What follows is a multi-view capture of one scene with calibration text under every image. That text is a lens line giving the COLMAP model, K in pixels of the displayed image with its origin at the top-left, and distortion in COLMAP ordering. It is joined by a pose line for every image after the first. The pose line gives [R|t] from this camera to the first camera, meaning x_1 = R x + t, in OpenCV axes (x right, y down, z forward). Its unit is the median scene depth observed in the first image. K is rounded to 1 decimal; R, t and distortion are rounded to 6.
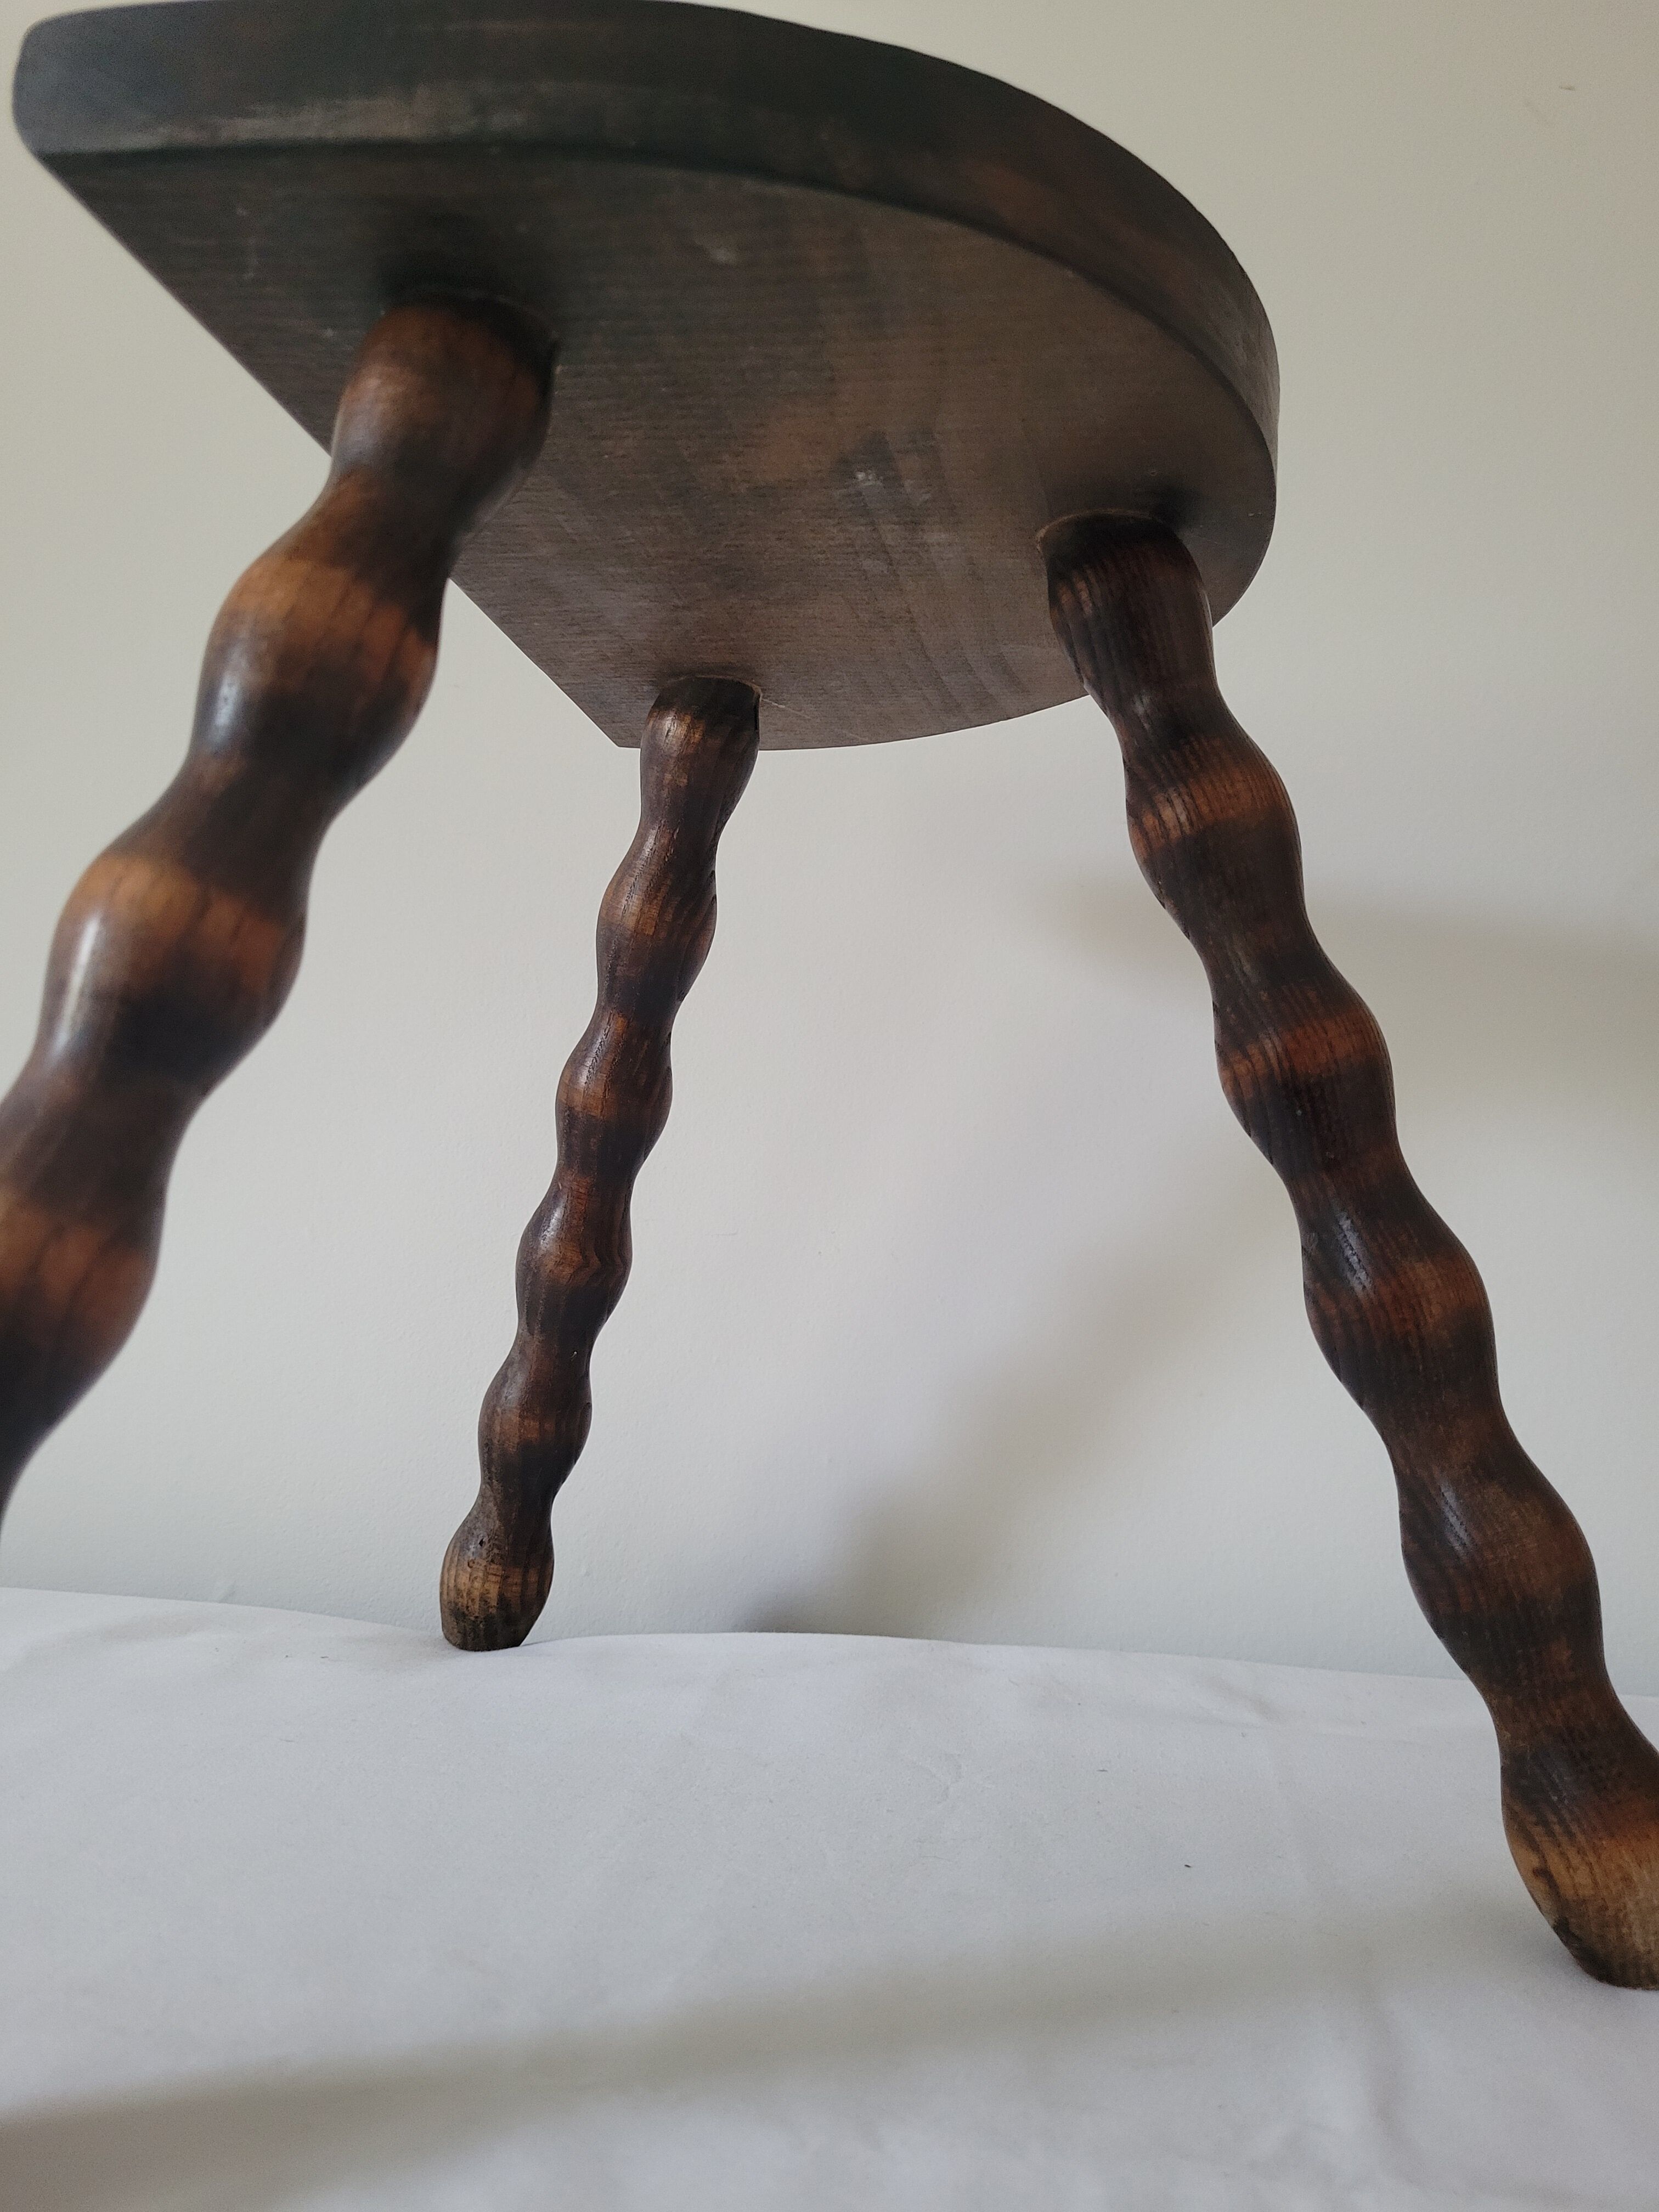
lens RADIAL K [[1704.6, 0, 835.4], [0, 1704.6, 1106.6], [0, 0, 1]] dist [0.014398, -0.006134]
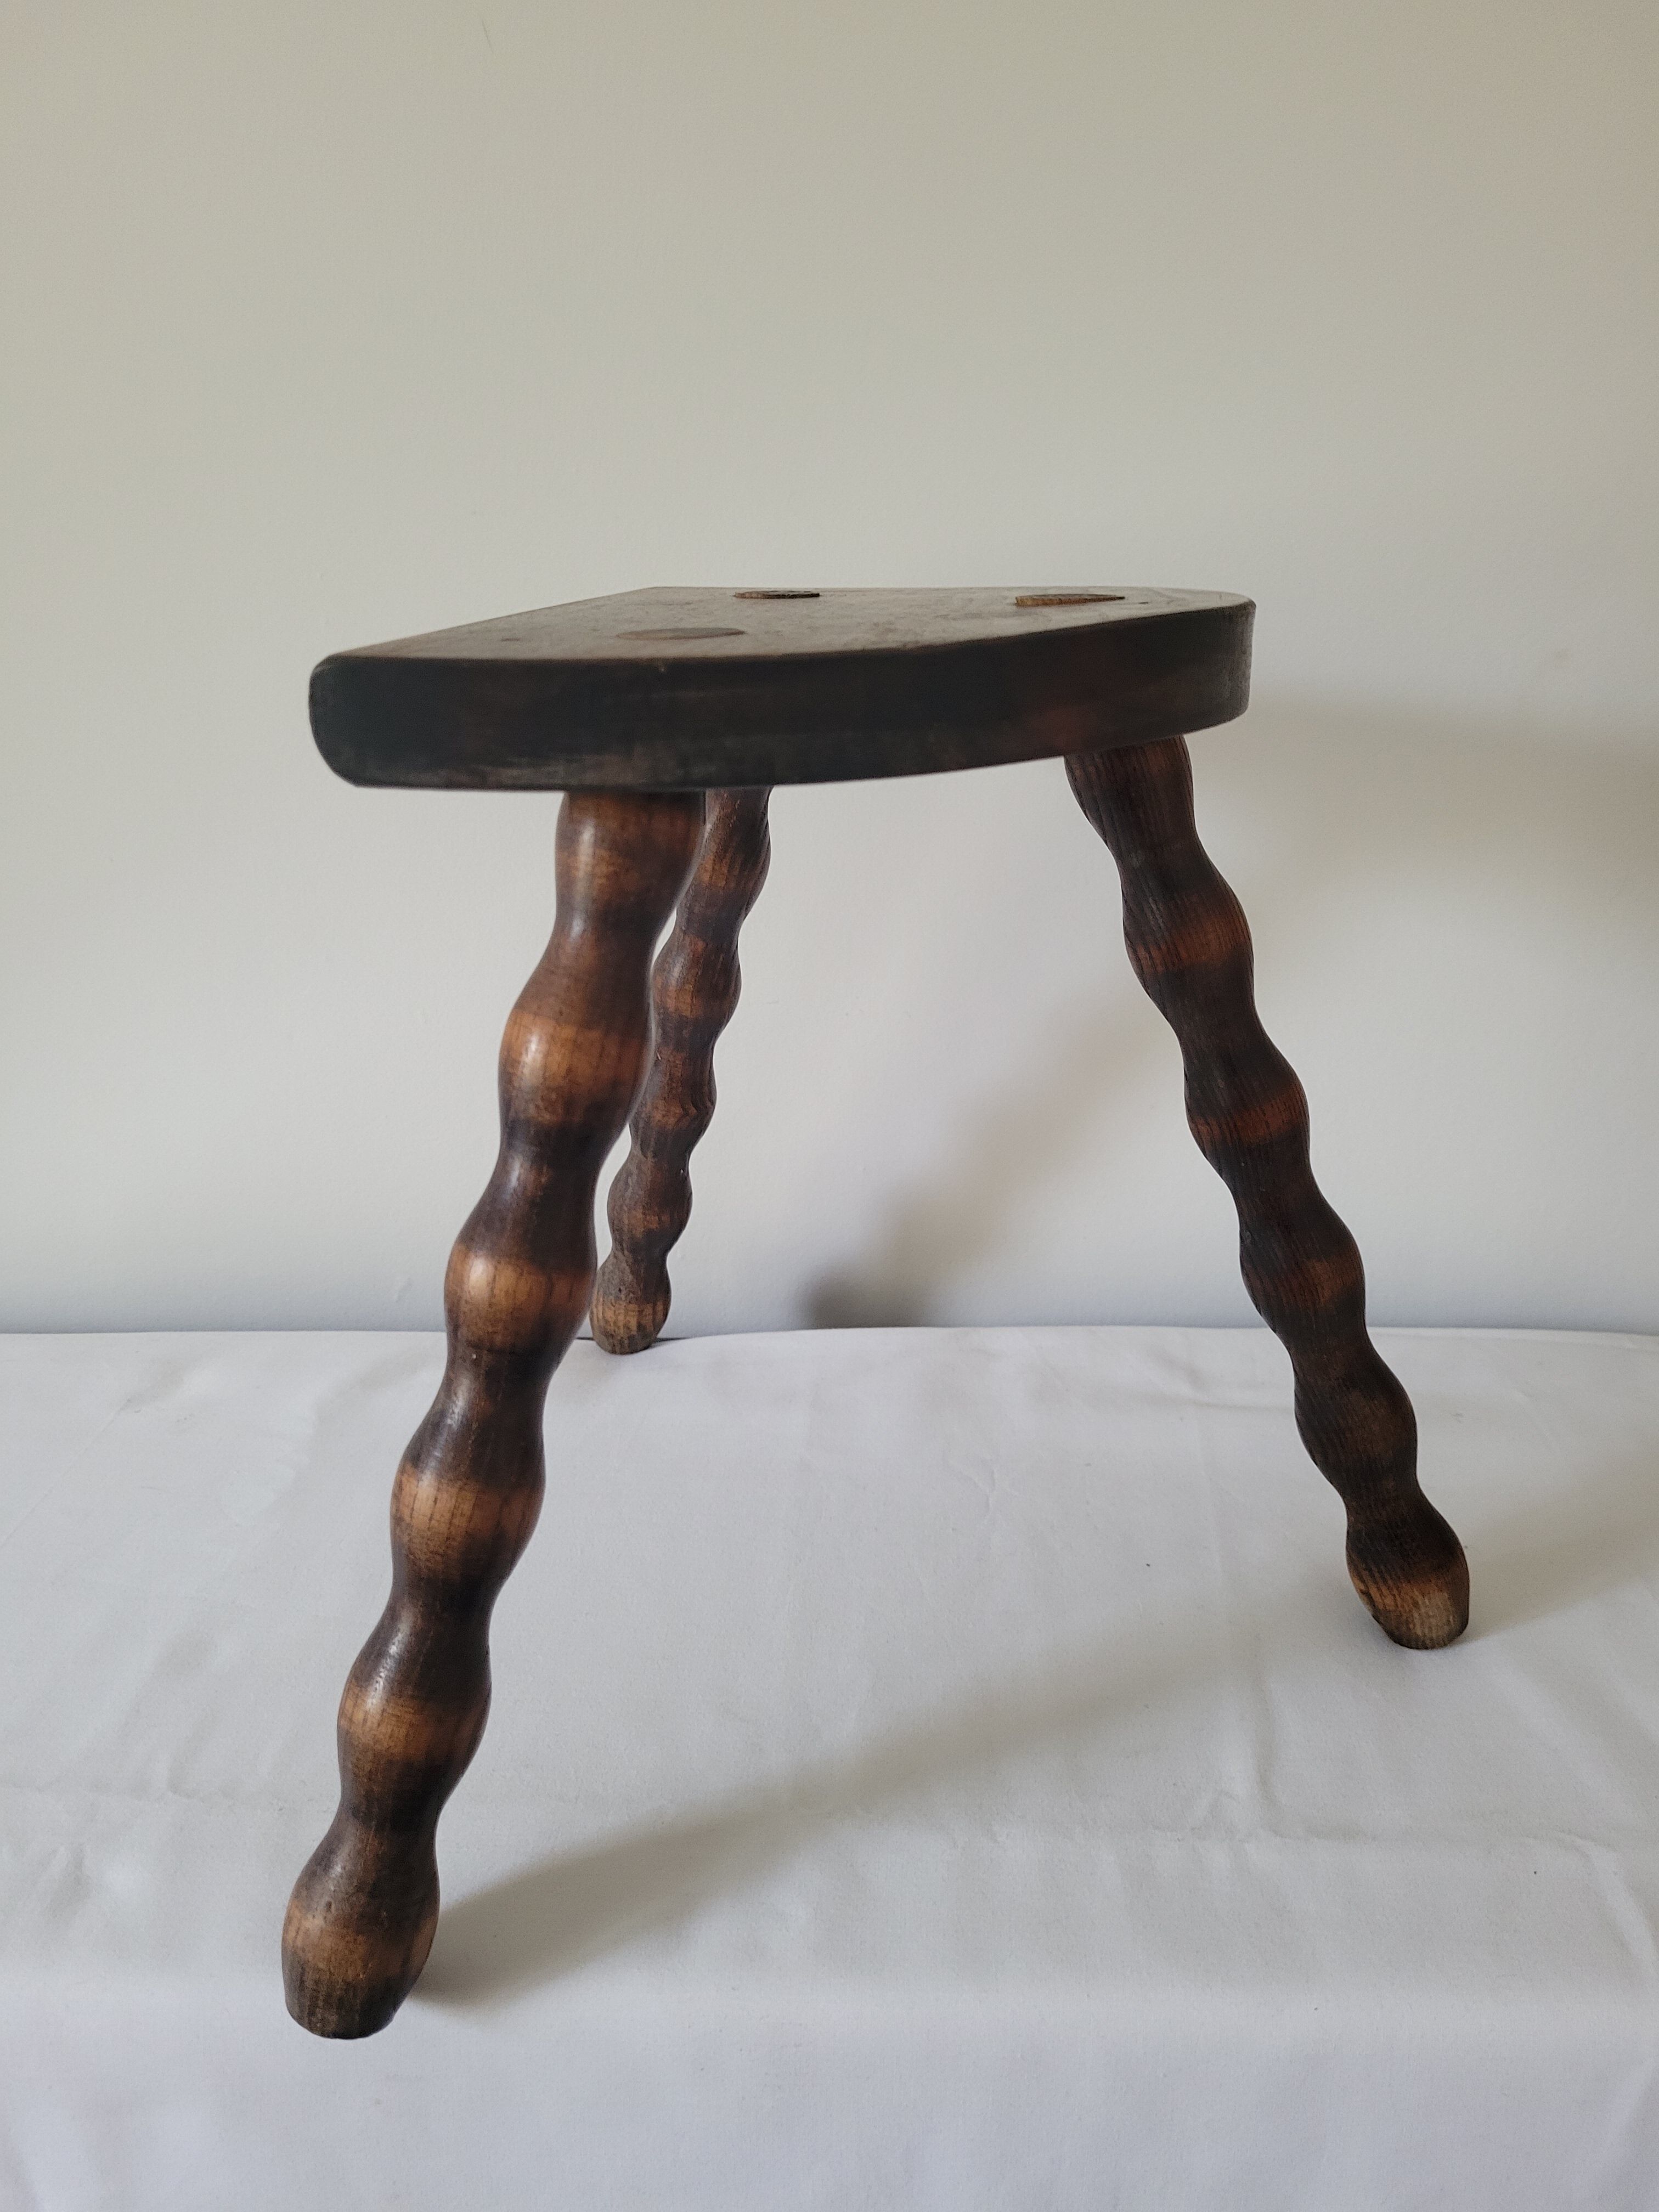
lens RADIAL K [[1704.6, 0, 825.5], [0, 1704.6, 1102.6], [0, 0, 1]] dist [0.014398, -0.006134]
pose [[0.997141, -0.070358, 0.027562, -0.114135], [0.052423, 0.906813, 0.418260, -0.675948], [-0.054421, -0.415619, 0.907909, -0.259674]]
